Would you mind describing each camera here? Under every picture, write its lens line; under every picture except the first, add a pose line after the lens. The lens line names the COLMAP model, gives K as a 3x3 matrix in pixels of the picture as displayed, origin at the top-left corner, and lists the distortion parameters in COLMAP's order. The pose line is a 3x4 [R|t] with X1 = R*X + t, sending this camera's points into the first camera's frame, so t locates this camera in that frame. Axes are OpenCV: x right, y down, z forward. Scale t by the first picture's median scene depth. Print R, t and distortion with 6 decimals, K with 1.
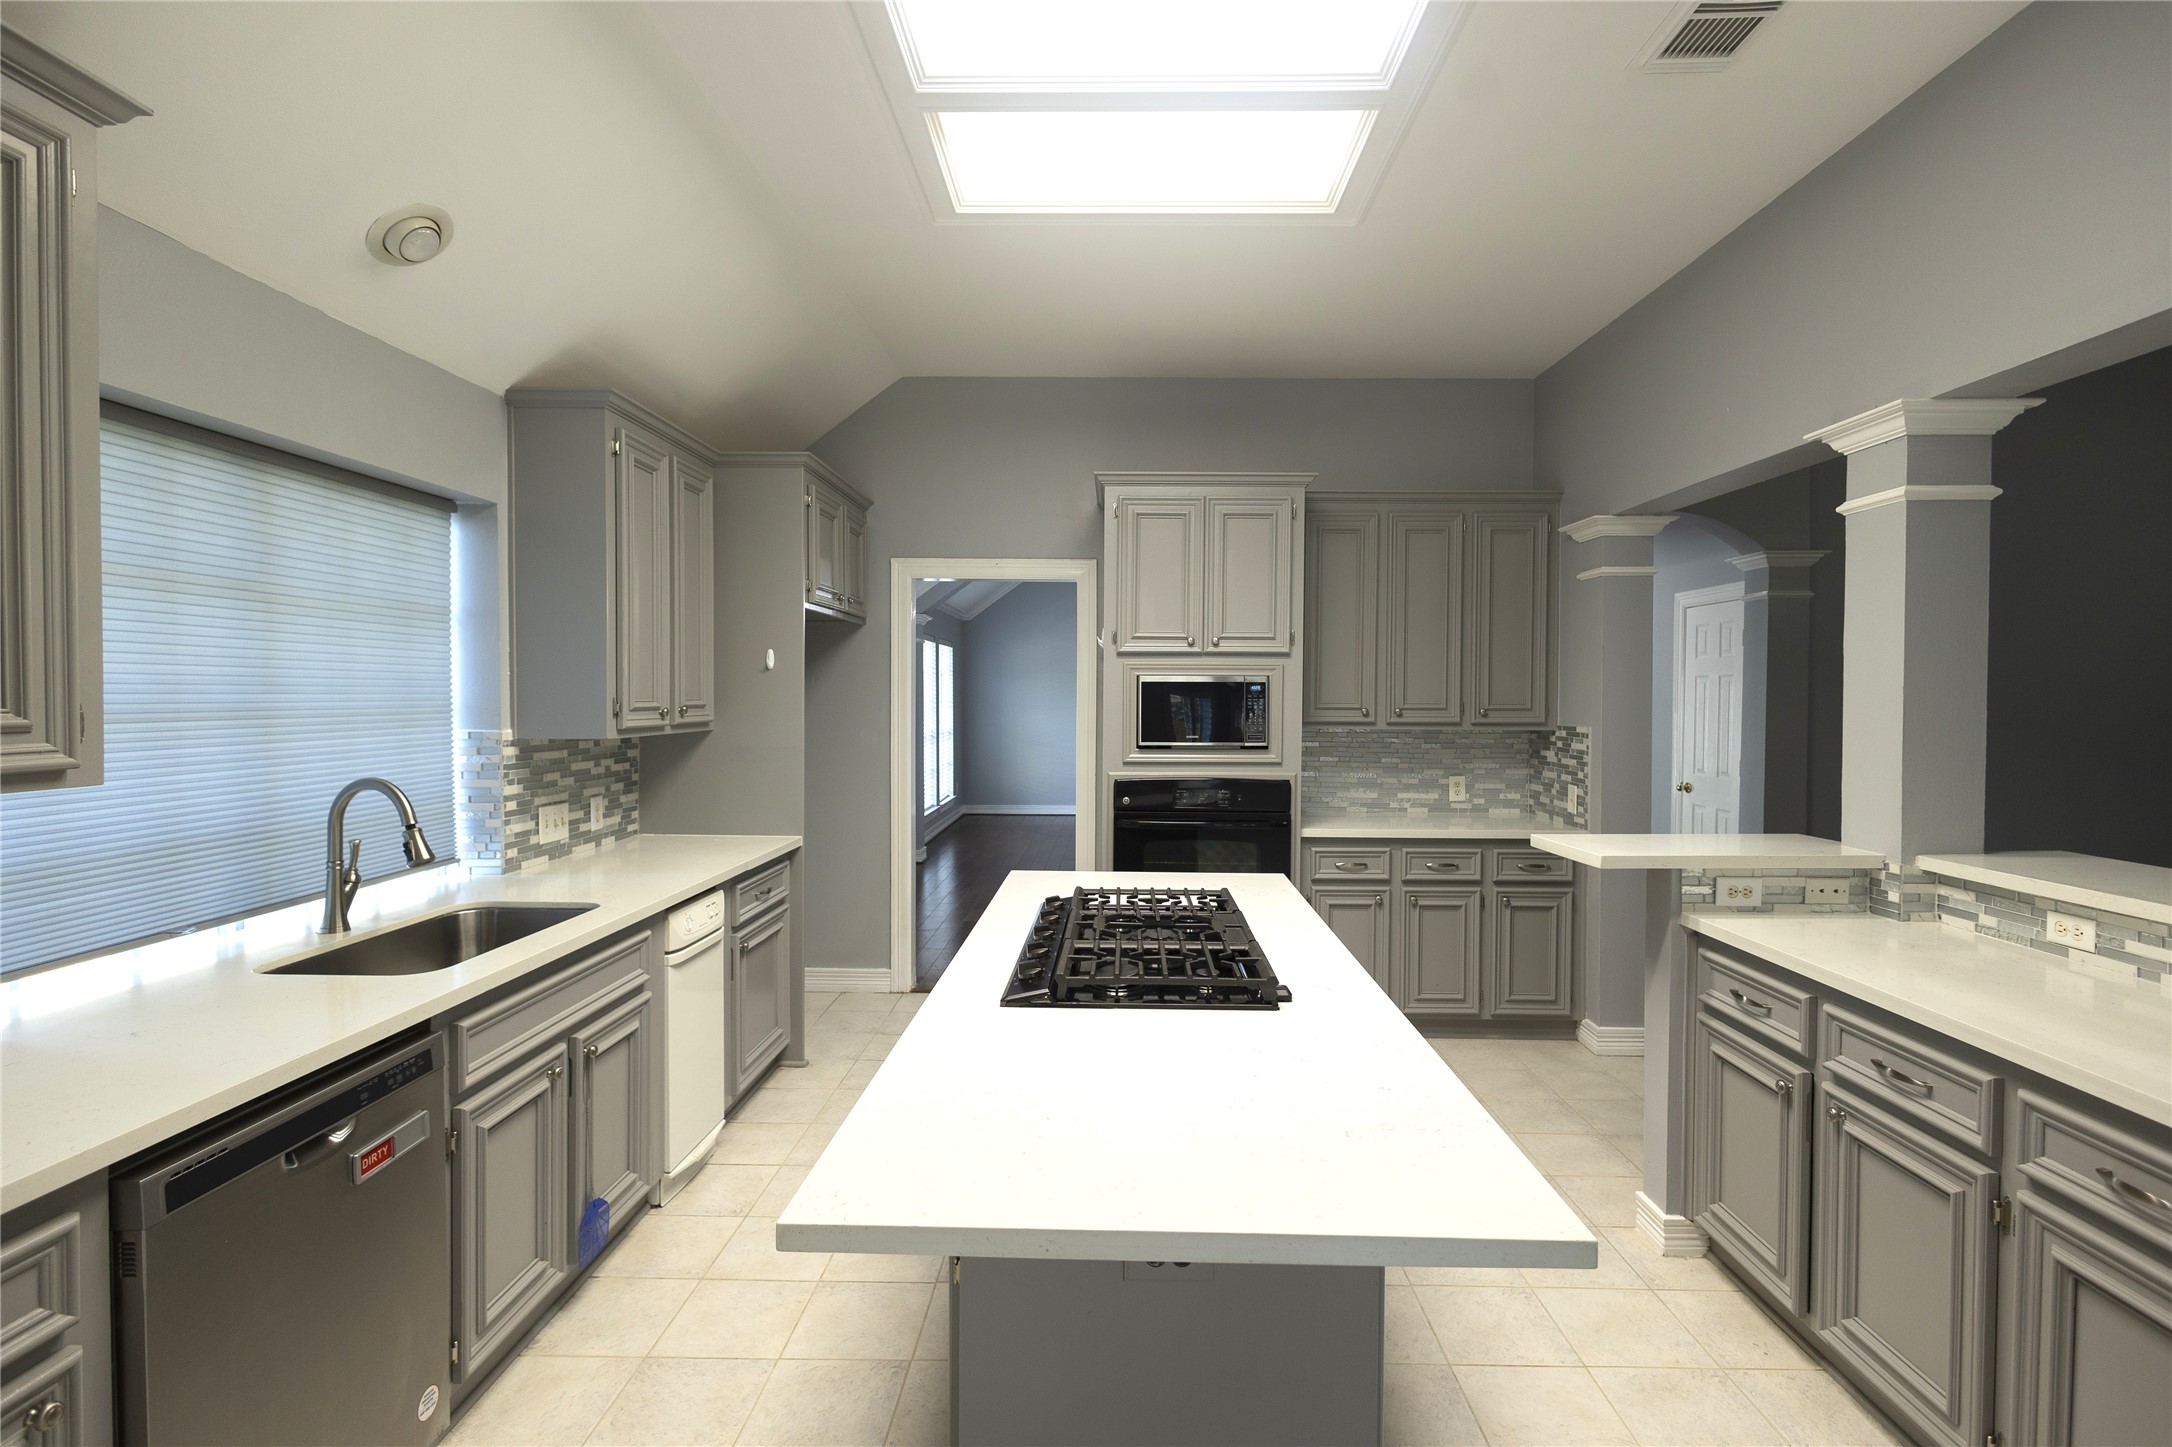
lens RADIAL K [[1004.4, 0, 1086.1], [0, 1004.4, 715.2], [0, 0, 1]] dist [0.007694, -0.001223]
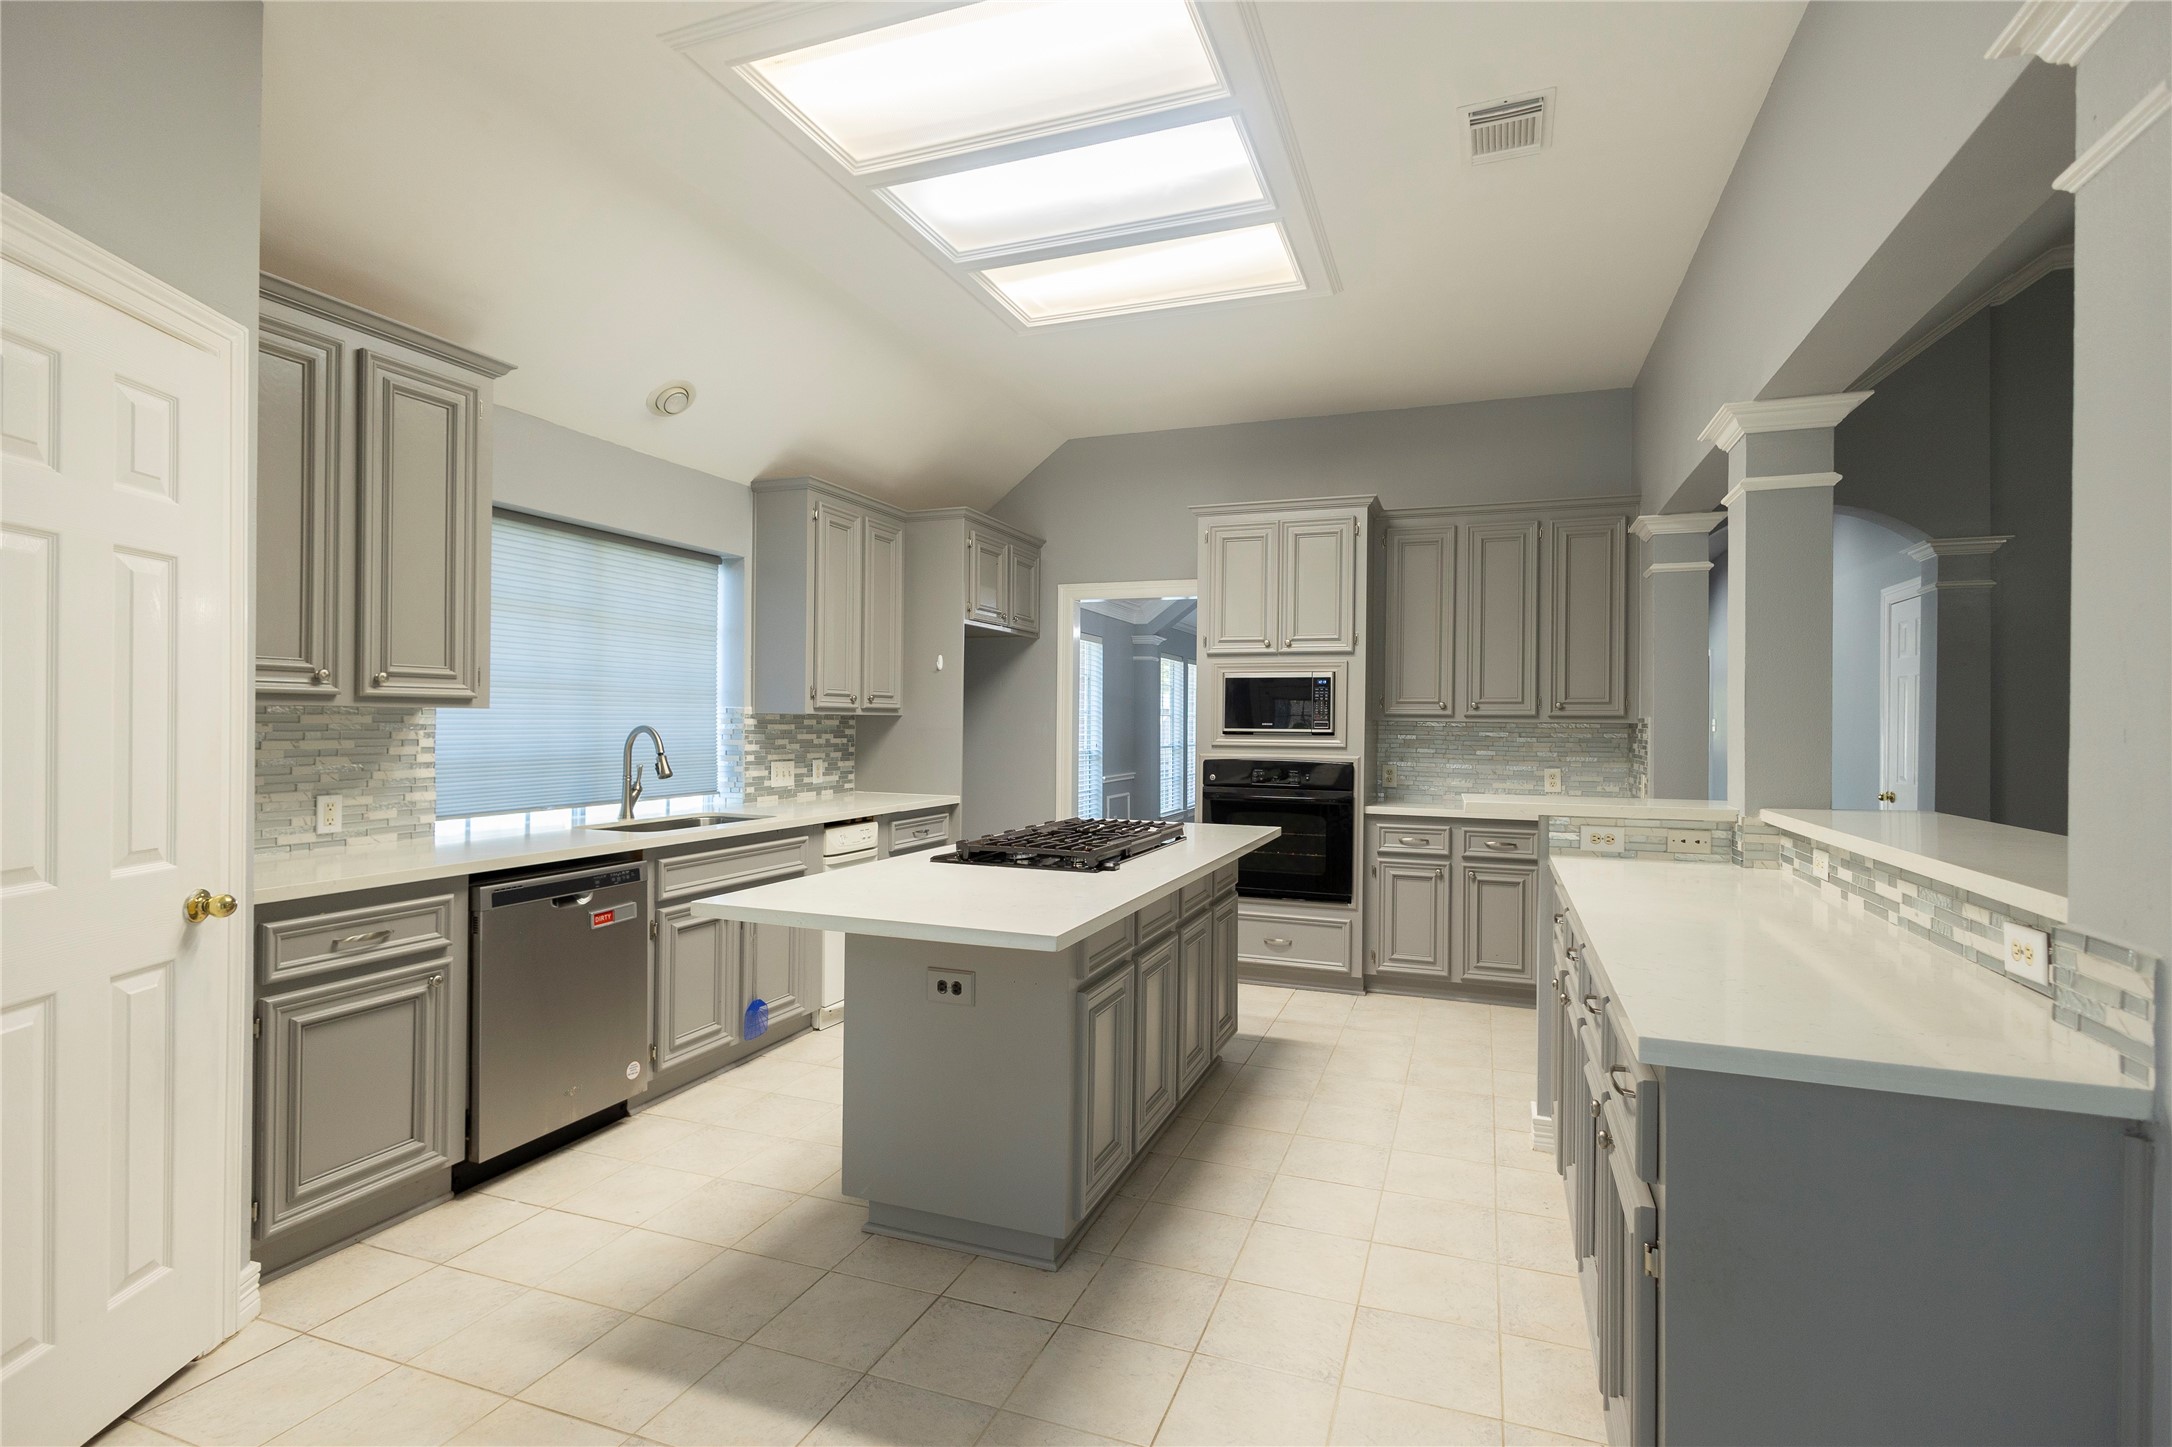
lens RADIAL K [[1004.4, 0, 1098.3], [0, 1004.4, 719.0], [0, 0, 1]] dist [0.007694, -0.001223]
pose [[0.943358, 0.003752, -0.331756, 0.408569], [-0.012714, 0.999610, -0.024845, 0.062448], [0.331533, 0.027656, 0.943038, -0.234704]]
